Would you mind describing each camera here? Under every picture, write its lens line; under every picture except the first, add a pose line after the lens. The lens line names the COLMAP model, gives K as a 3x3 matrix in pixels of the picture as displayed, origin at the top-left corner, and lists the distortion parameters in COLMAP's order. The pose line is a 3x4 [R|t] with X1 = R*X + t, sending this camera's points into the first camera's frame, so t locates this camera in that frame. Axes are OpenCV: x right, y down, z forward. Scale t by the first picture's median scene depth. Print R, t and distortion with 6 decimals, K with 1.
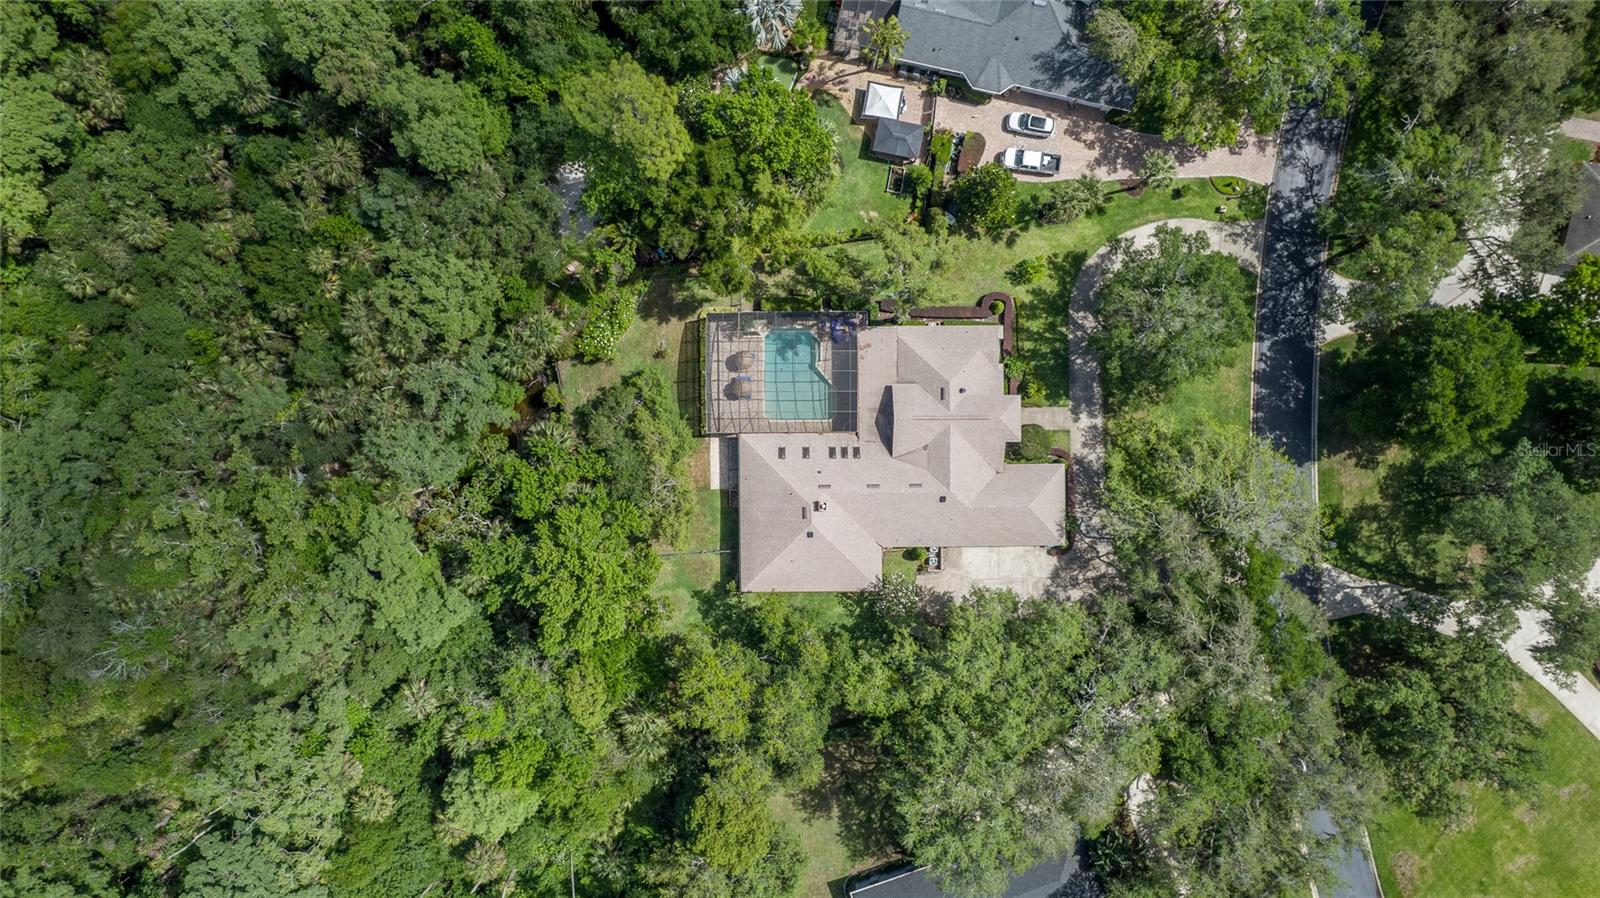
lens RADIAL K [[1039.8, 0, 800.0], [0, 1039.8, 449.0], [0, 0, 1]] dist [-0.060418, 0.070250]
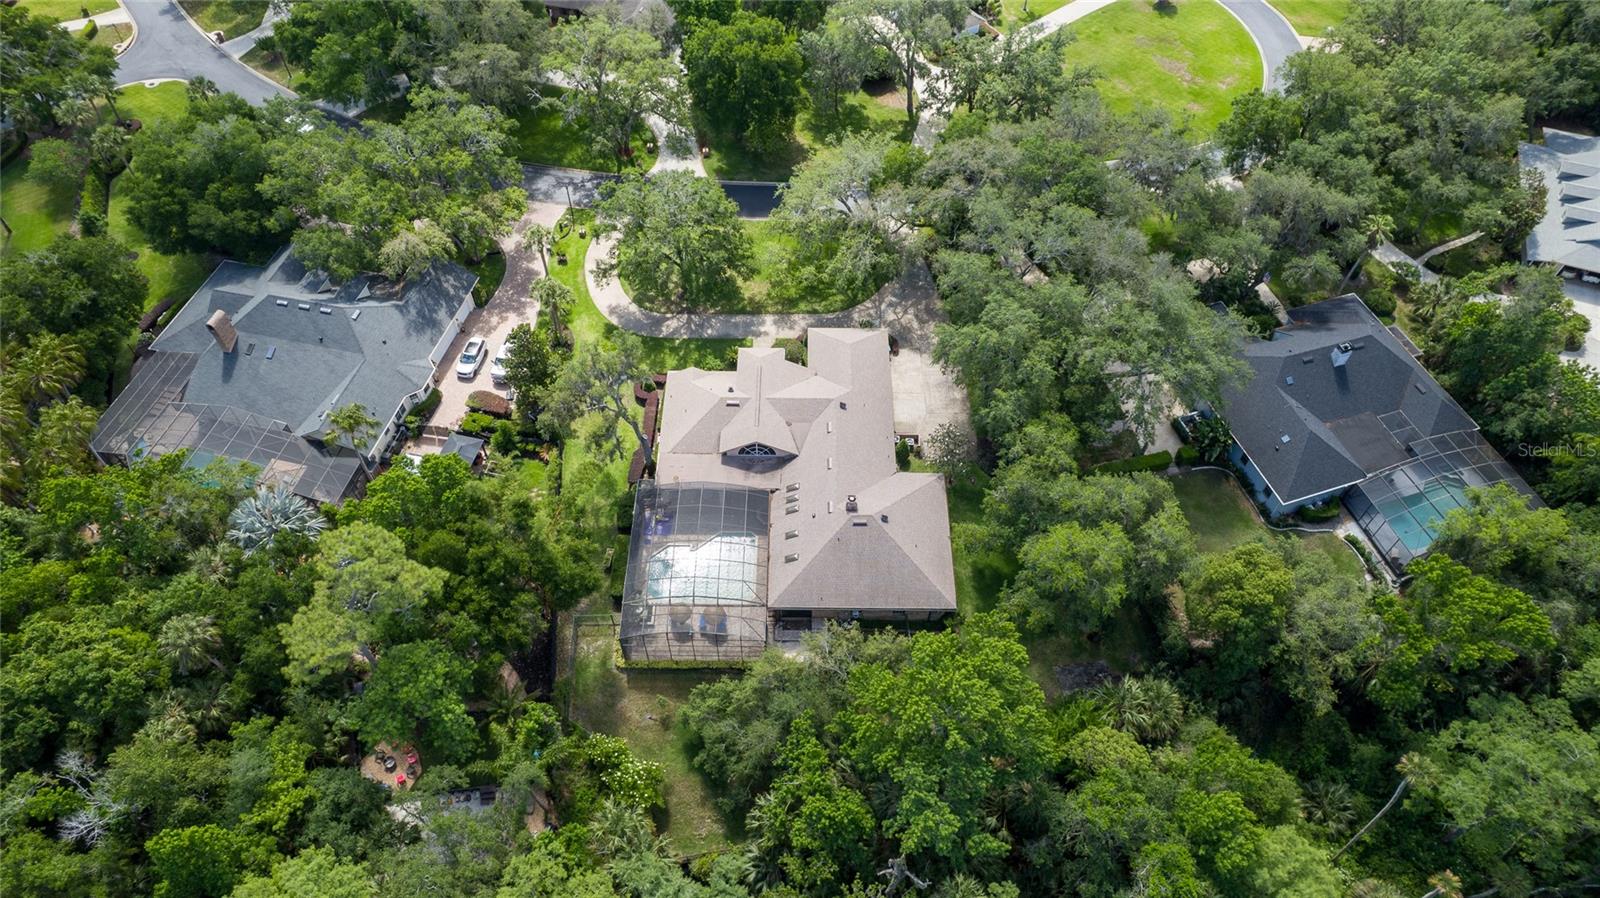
lens RADIAL K [[1039.8, 0, 800.0], [0, 1039.8, 449.0], [0, 0, 1]] dist [-0.060418, 0.070250]
pose [[0.018569, -0.792534, 0.609545, -0.467152], [0.999827, 0.015095, -0.010832, 0.019231], [-0.000616, 0.609641, 0.792677, 0.258614]]
